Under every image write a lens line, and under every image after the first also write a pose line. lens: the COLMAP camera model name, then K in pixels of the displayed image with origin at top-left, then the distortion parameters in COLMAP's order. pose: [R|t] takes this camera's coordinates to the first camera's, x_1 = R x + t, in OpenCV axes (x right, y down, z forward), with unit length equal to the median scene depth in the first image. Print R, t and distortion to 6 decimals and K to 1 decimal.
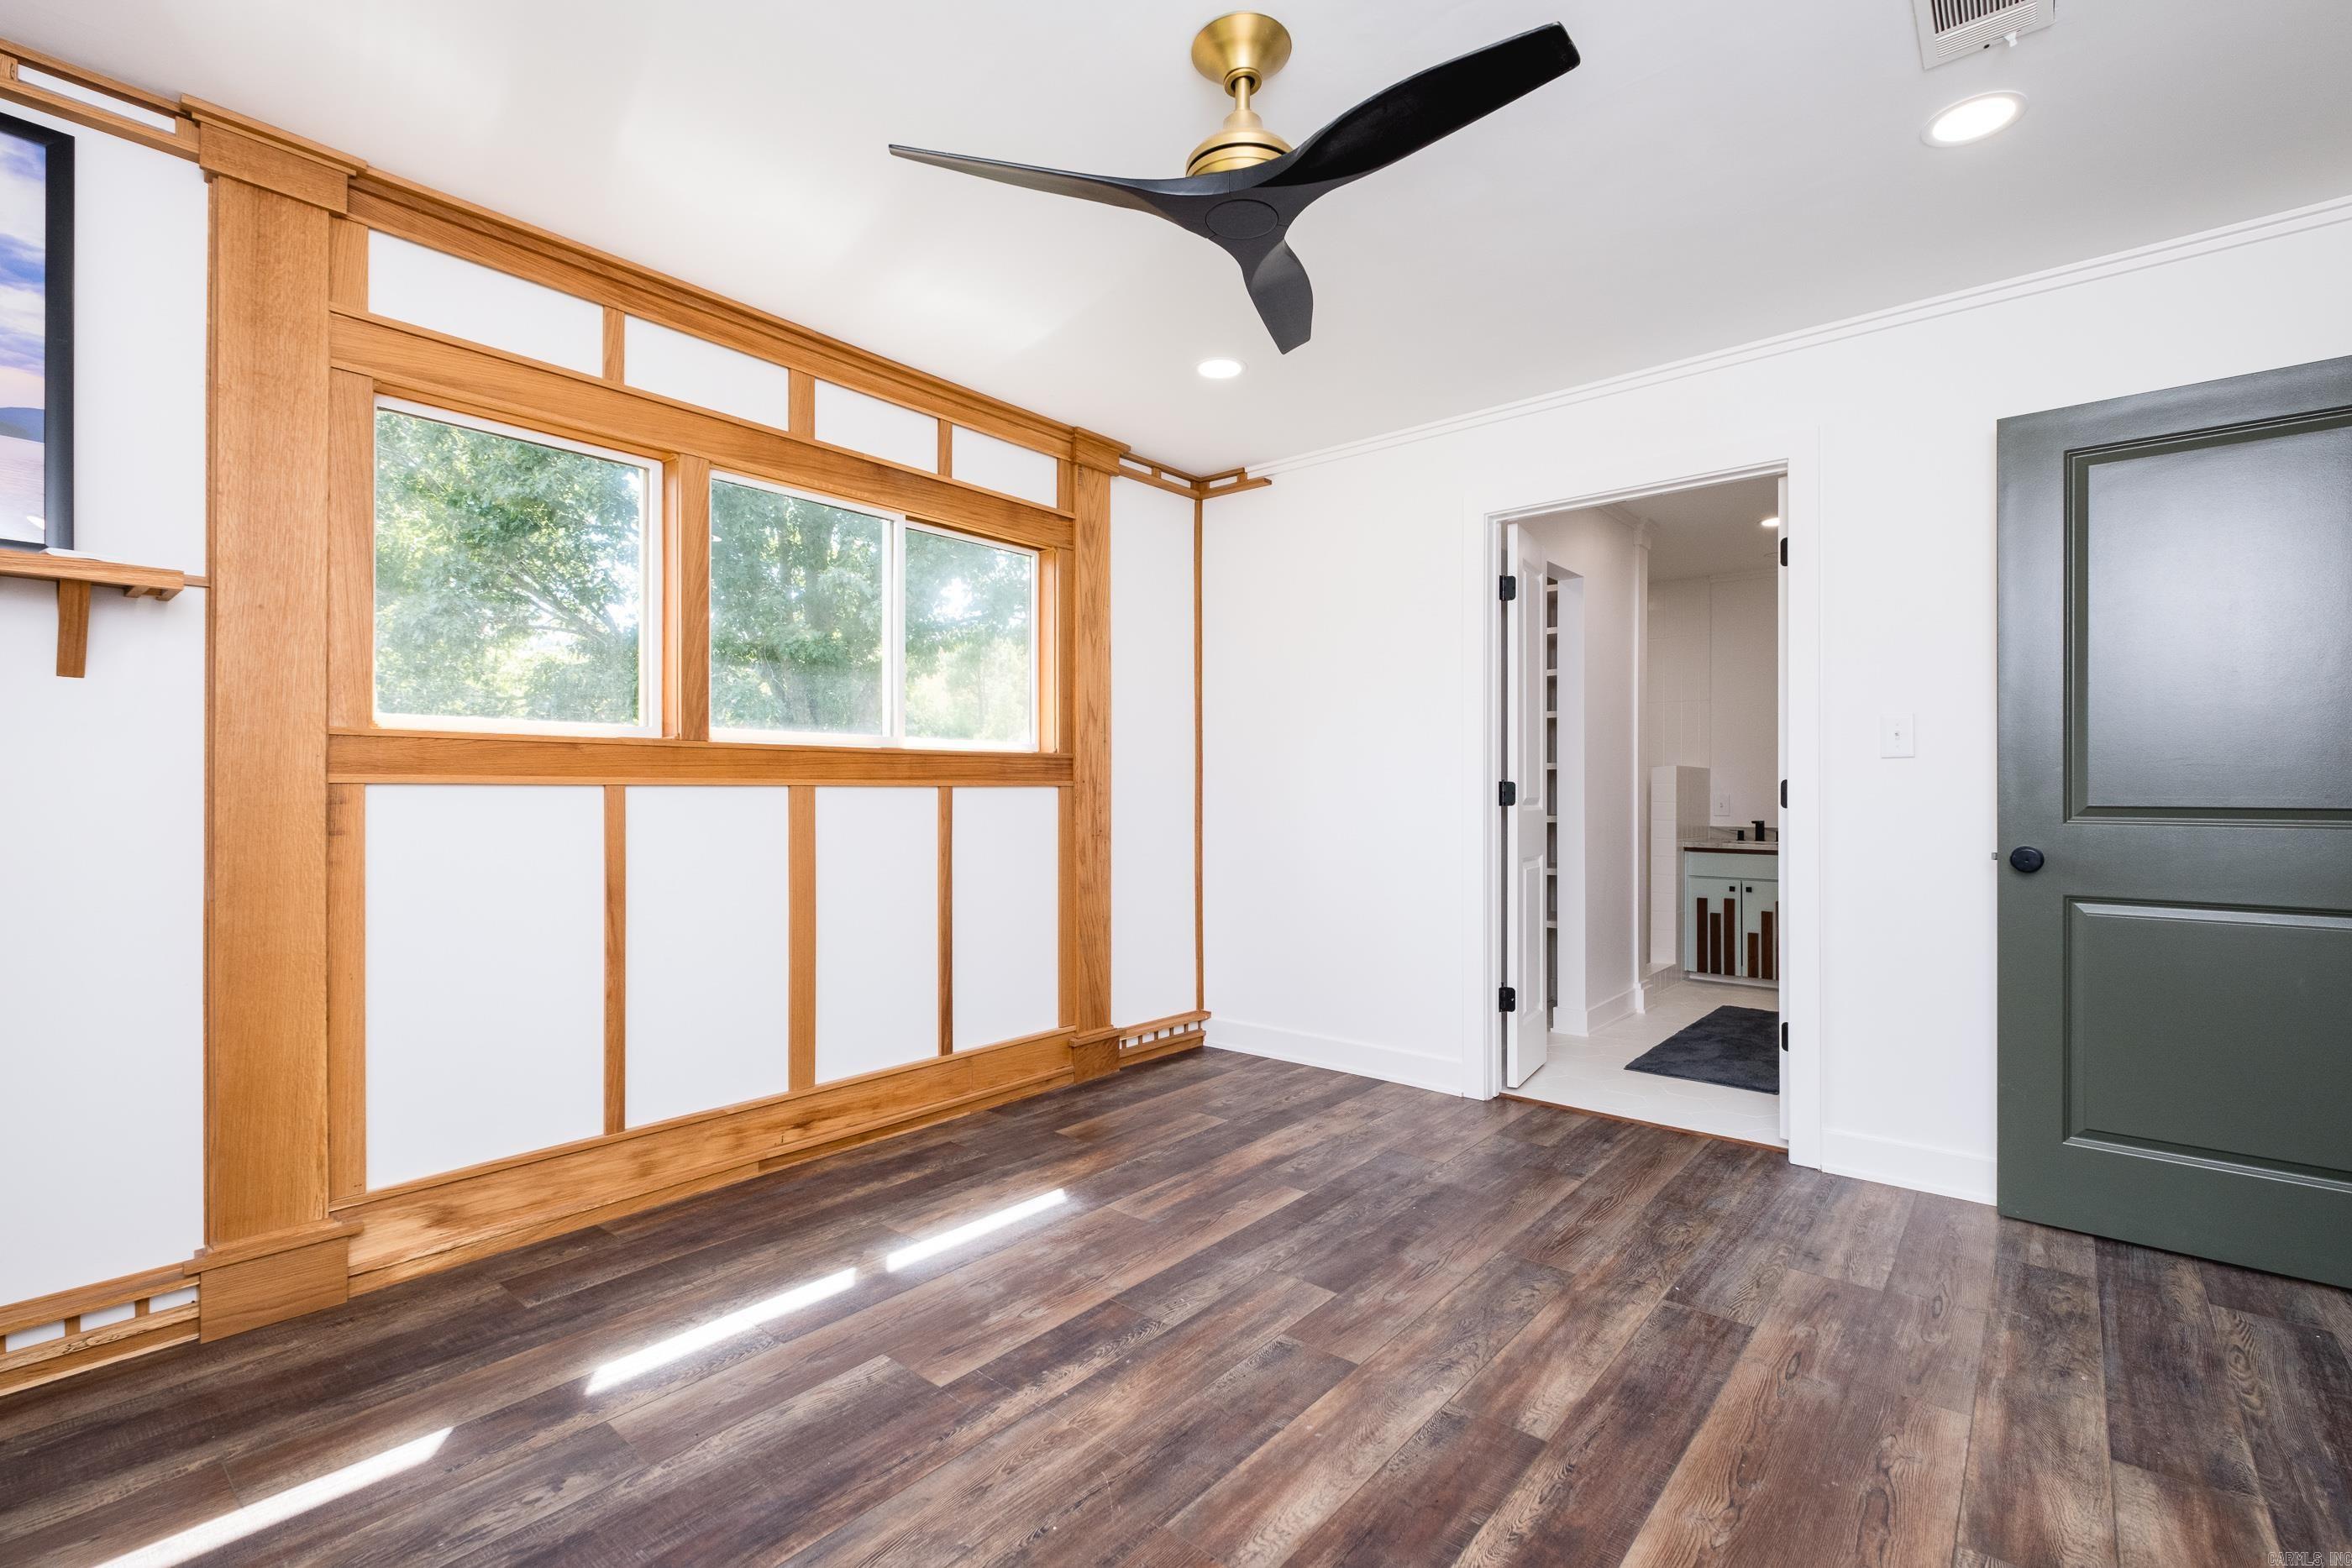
lens RADIAL K [[1035.2, 0, 1256.7], [0, 1035.2, 799.1], [0, 0, 1]] dist [0.017483, -0.010487]
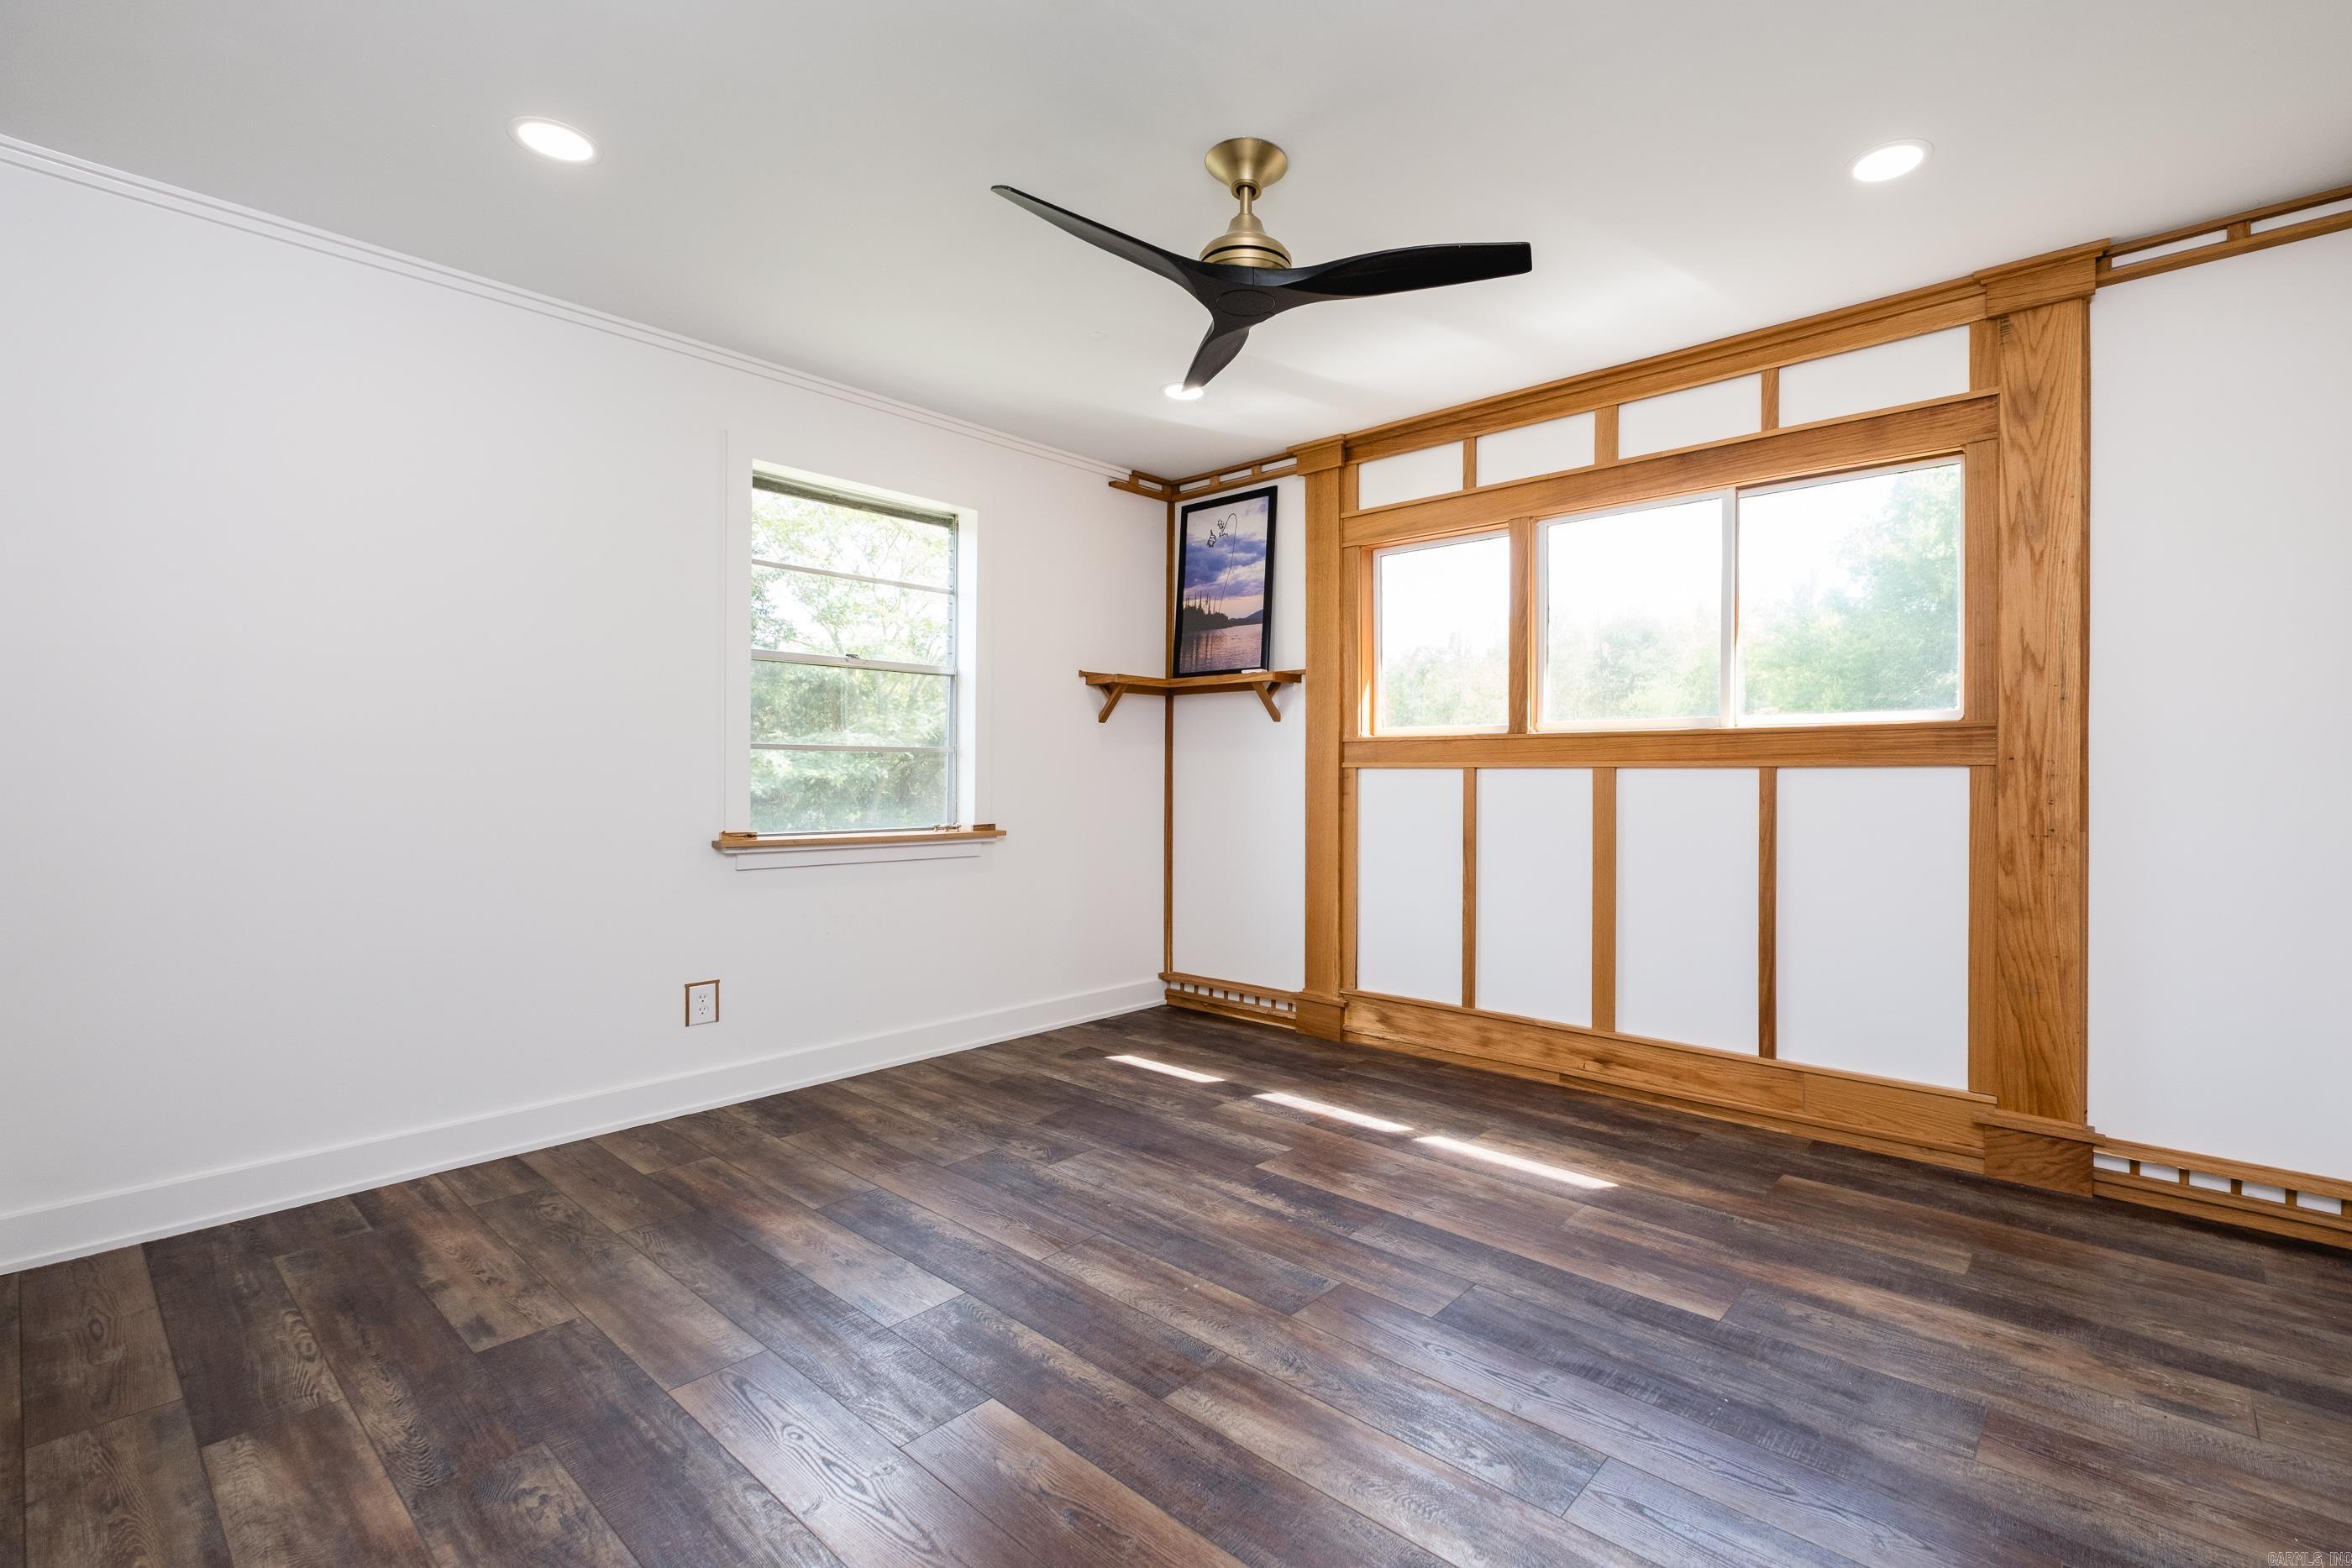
lens RADIAL K [[1014.2, 0, 1176.0], [0, 1014.2, 784.0], [0, 0, 1]] dist [0.000918, -0.000676]
pose [[-0.070232, 0.011635, -0.997463, 0.805998], [-0.008800, 0.999886, 0.012283, -0.004565], [0.997492, 0.009641, -0.070121, 0.681349]]
